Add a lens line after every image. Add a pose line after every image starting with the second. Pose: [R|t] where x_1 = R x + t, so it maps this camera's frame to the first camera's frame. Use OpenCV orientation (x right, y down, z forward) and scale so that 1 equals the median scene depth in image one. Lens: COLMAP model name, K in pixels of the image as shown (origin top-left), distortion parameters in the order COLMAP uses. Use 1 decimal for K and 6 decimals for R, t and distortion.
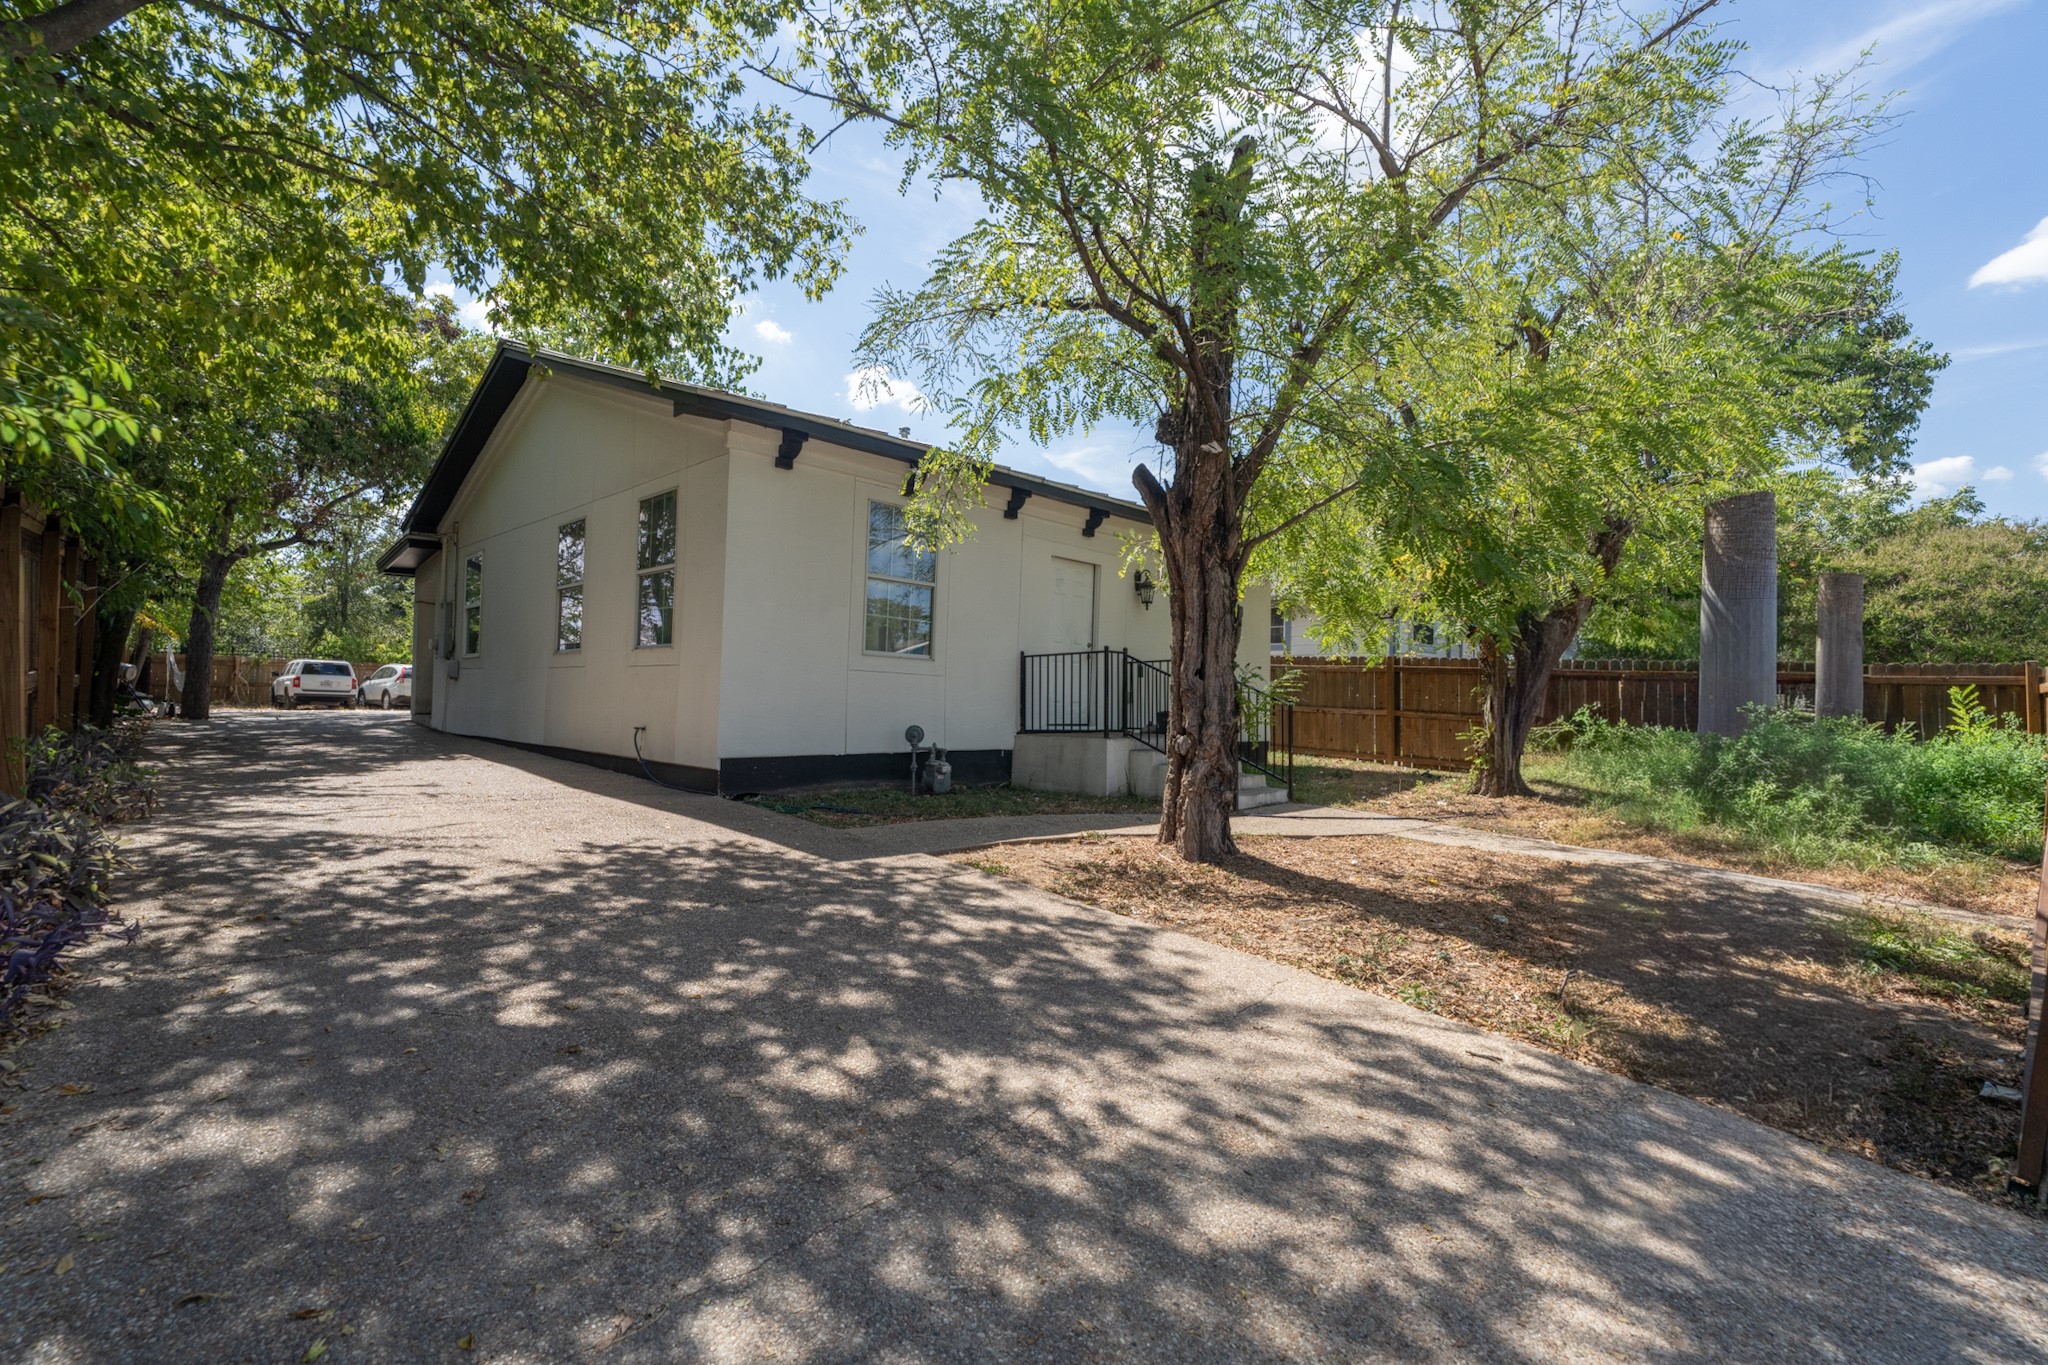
lens RADIAL K [[939.3, 0, 1027.3], [0, 939.3, 683.3], [0, 0, 1]] dist [0.000339, 0.000171]
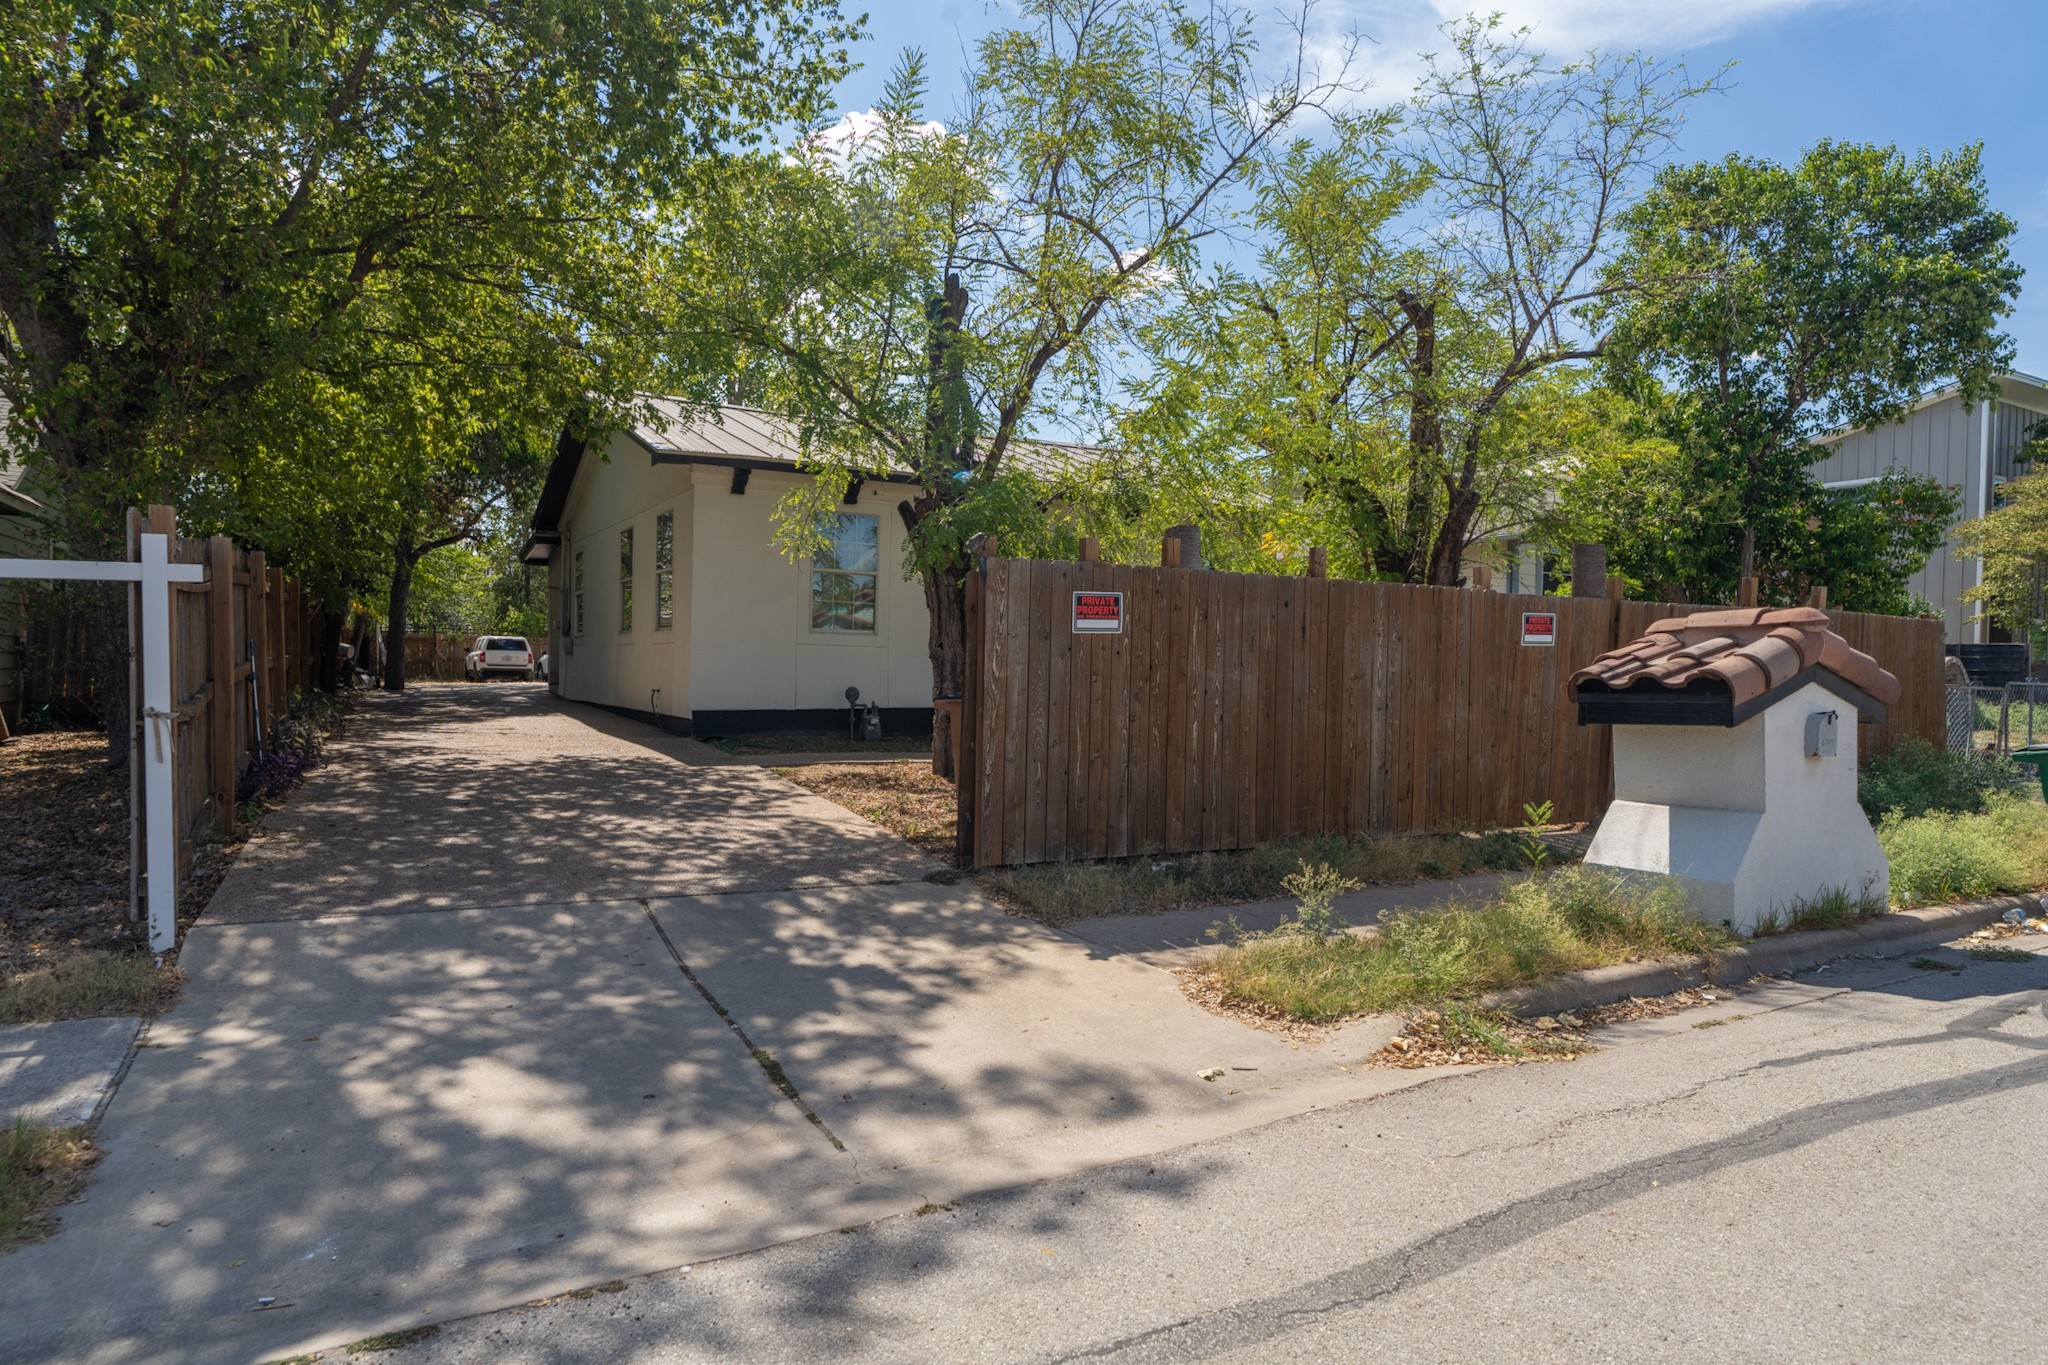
lens RADIAL K [[1192.3, 0, 1020.7], [0, 1192.3, 684.4], [0, 0, 1]] dist [-0.001242, -0.000148]
pose [[0.966761, -0.007142, -0.255581, 0.361126], [0.014995, 0.999473, 0.028791, -0.001250], [0.255241, -0.031667, 0.966359, -0.347629]]
